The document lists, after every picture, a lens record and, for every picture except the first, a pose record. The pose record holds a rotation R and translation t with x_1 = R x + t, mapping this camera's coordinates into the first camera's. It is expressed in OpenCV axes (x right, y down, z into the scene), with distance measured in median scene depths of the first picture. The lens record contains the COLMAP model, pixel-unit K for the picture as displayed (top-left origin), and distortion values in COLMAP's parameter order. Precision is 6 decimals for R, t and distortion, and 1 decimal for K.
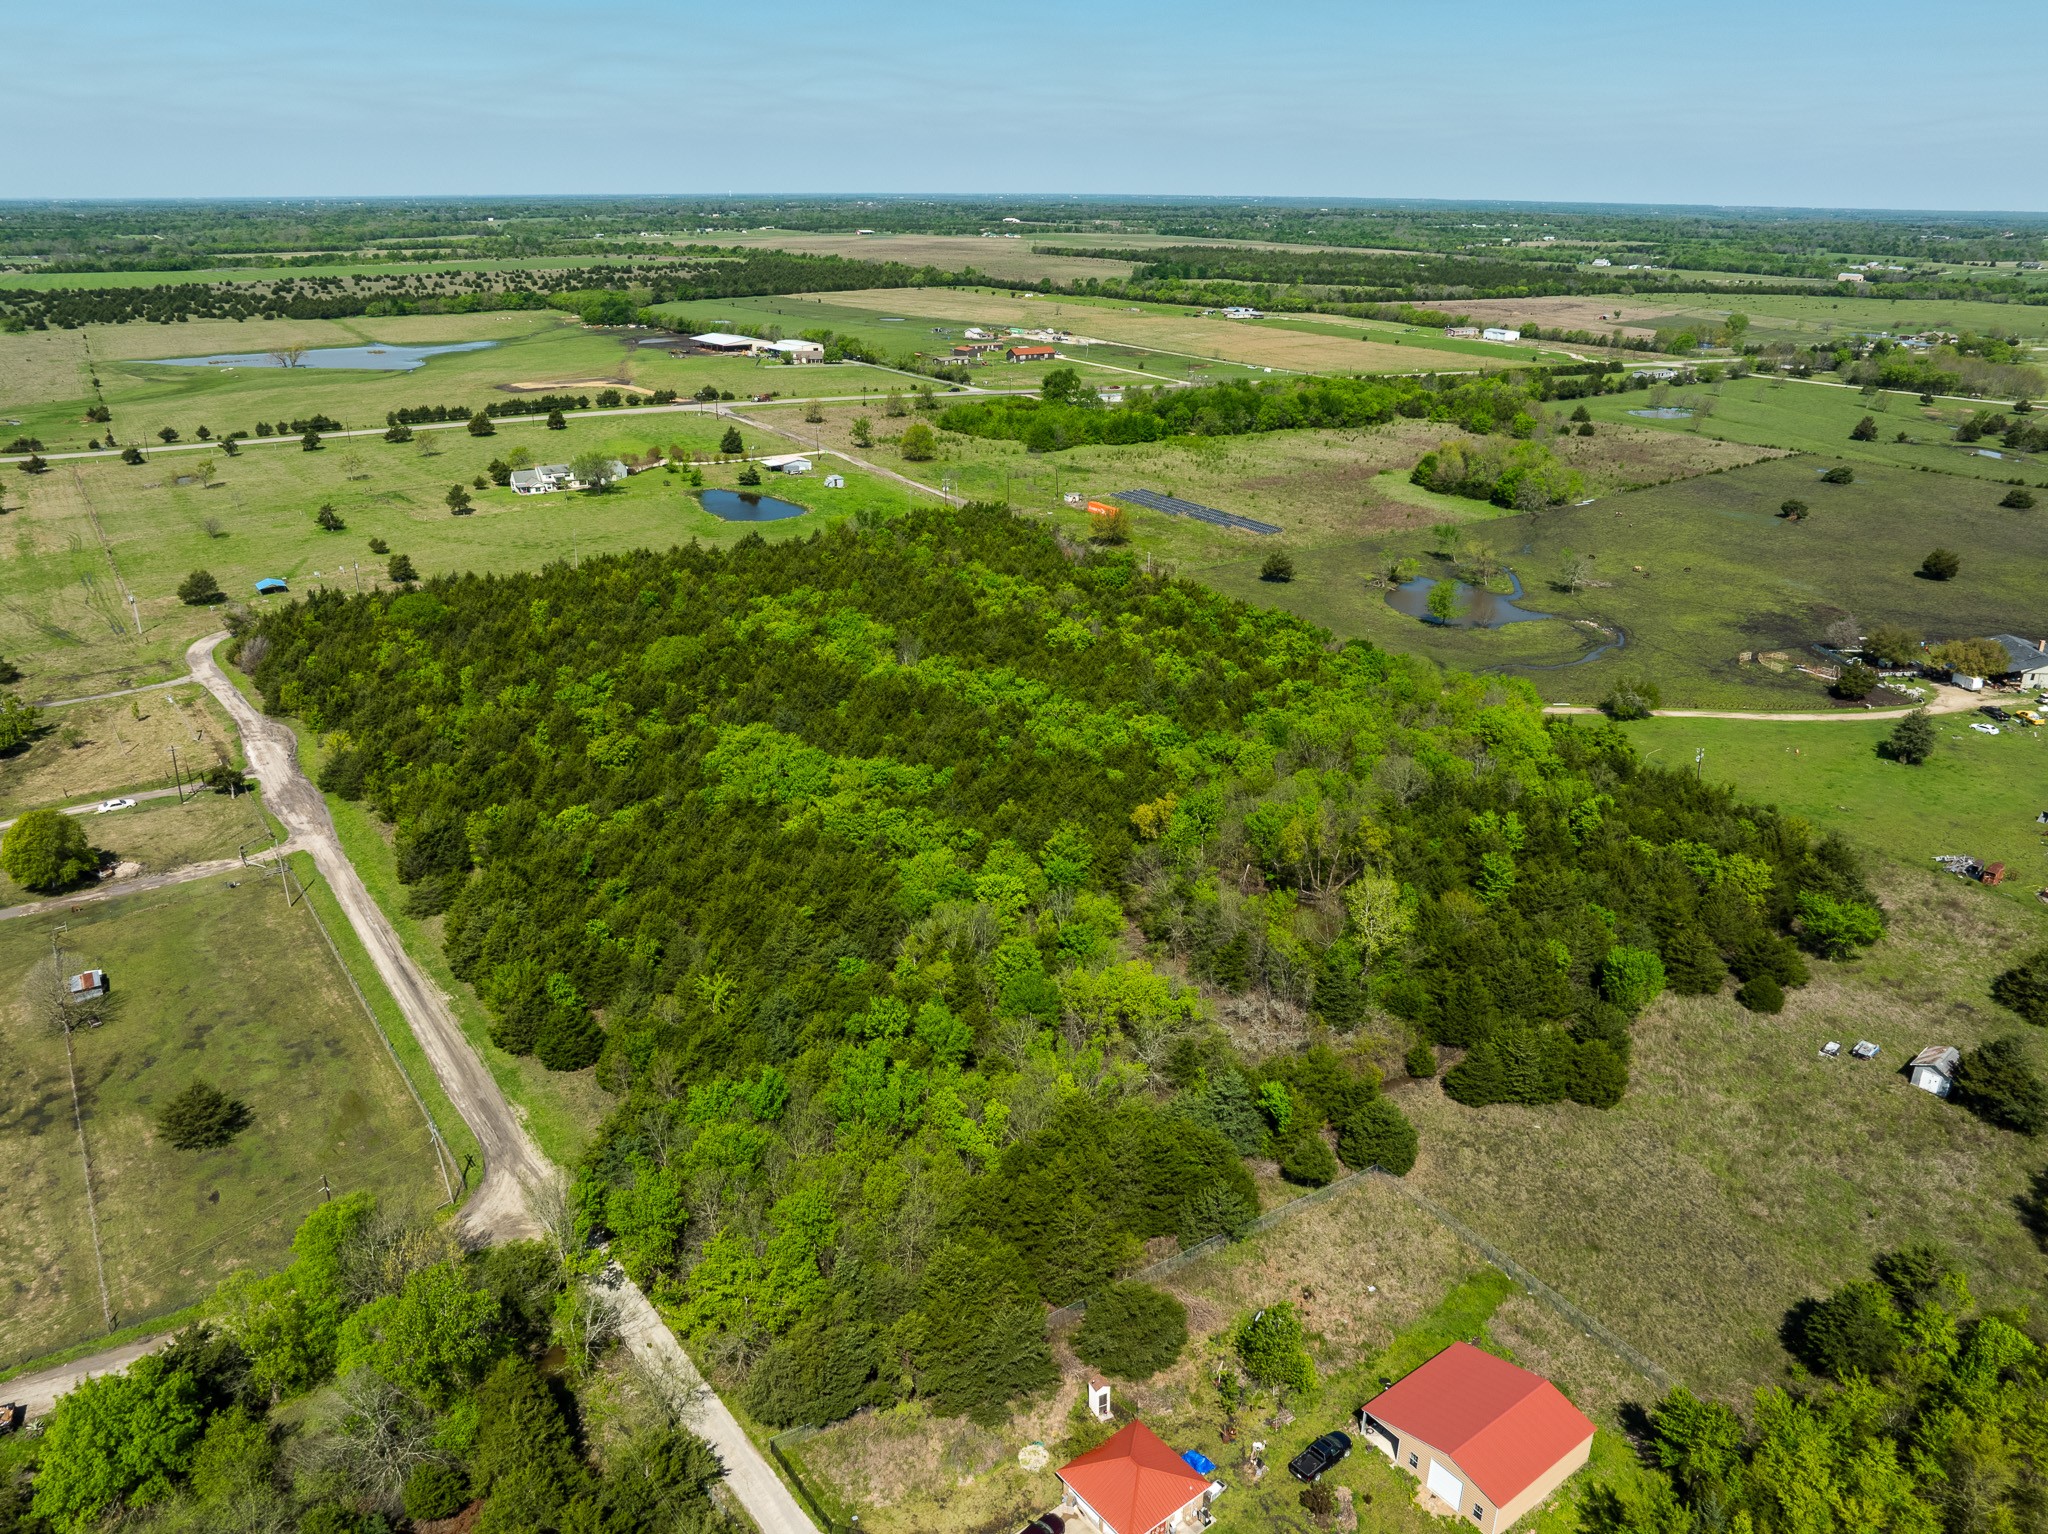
lens RADIAL K [[1438.1, 0, 1024.0], [0, 1438.1, 767.0], [0, 0, 1]] dist [-0.039074, -0.001500]
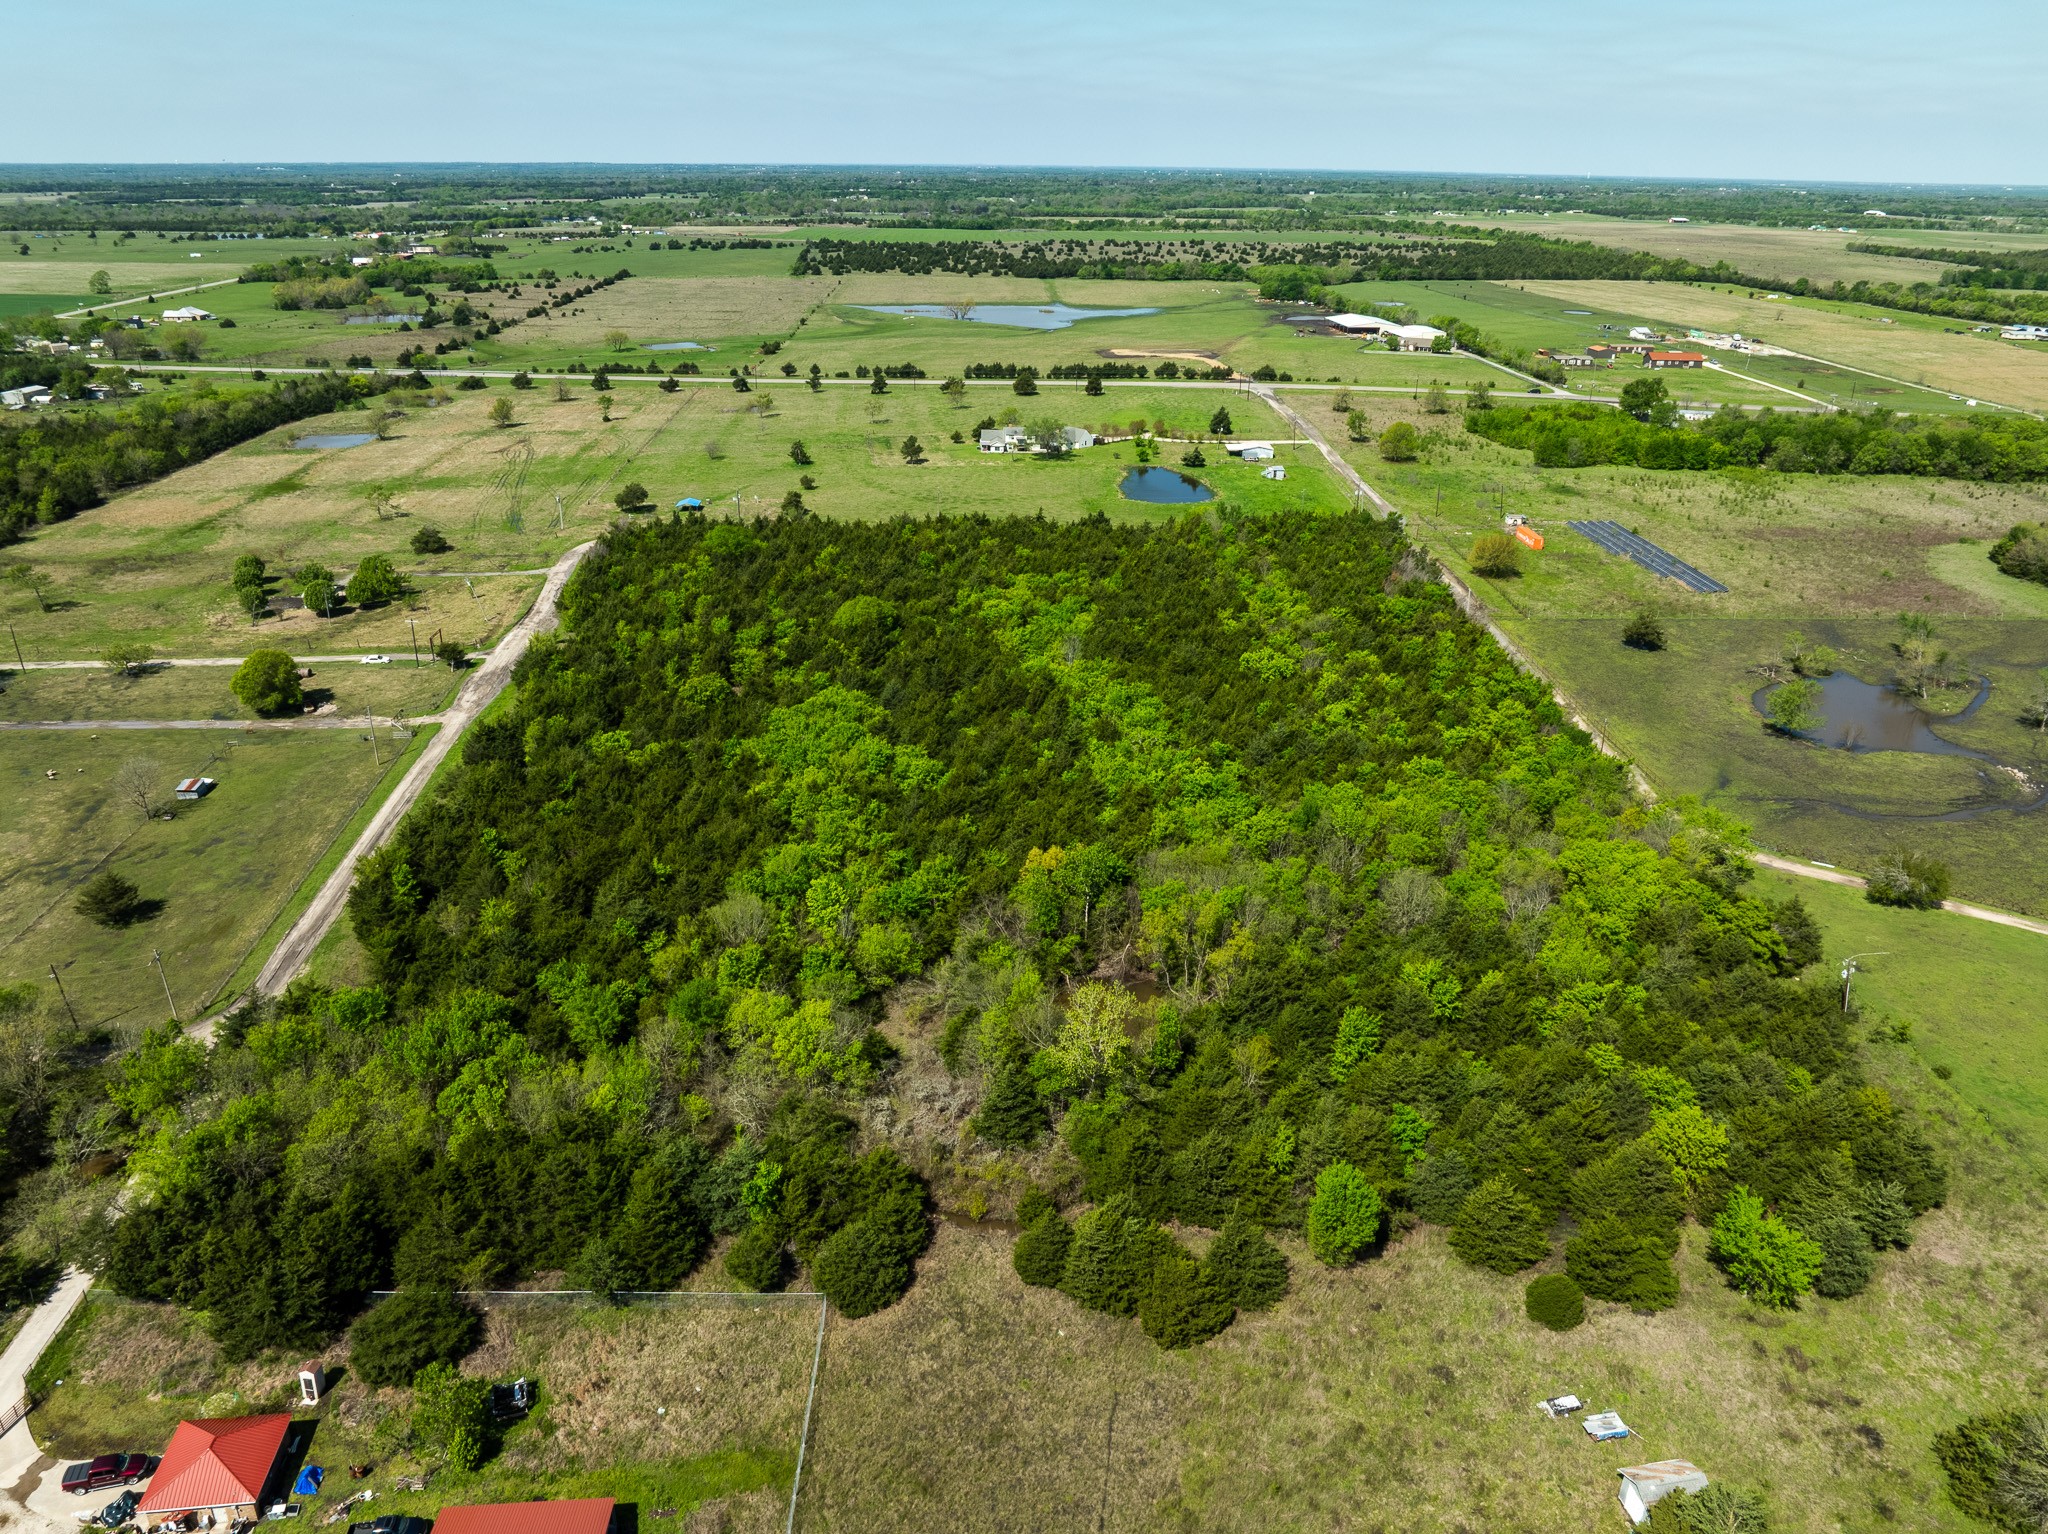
lens RADIAL K [[1438.1, 0, 1024.0], [0, 1438.1, 767.0], [0, 0, 1]] dist [-0.039074, -0.001500]
pose [[0.854545, 0.204440, -0.477449, 0.223528], [-0.197929, 0.978088, 0.064555, -0.036312], [0.480185, 0.039336, 0.876285, 0.092535]]
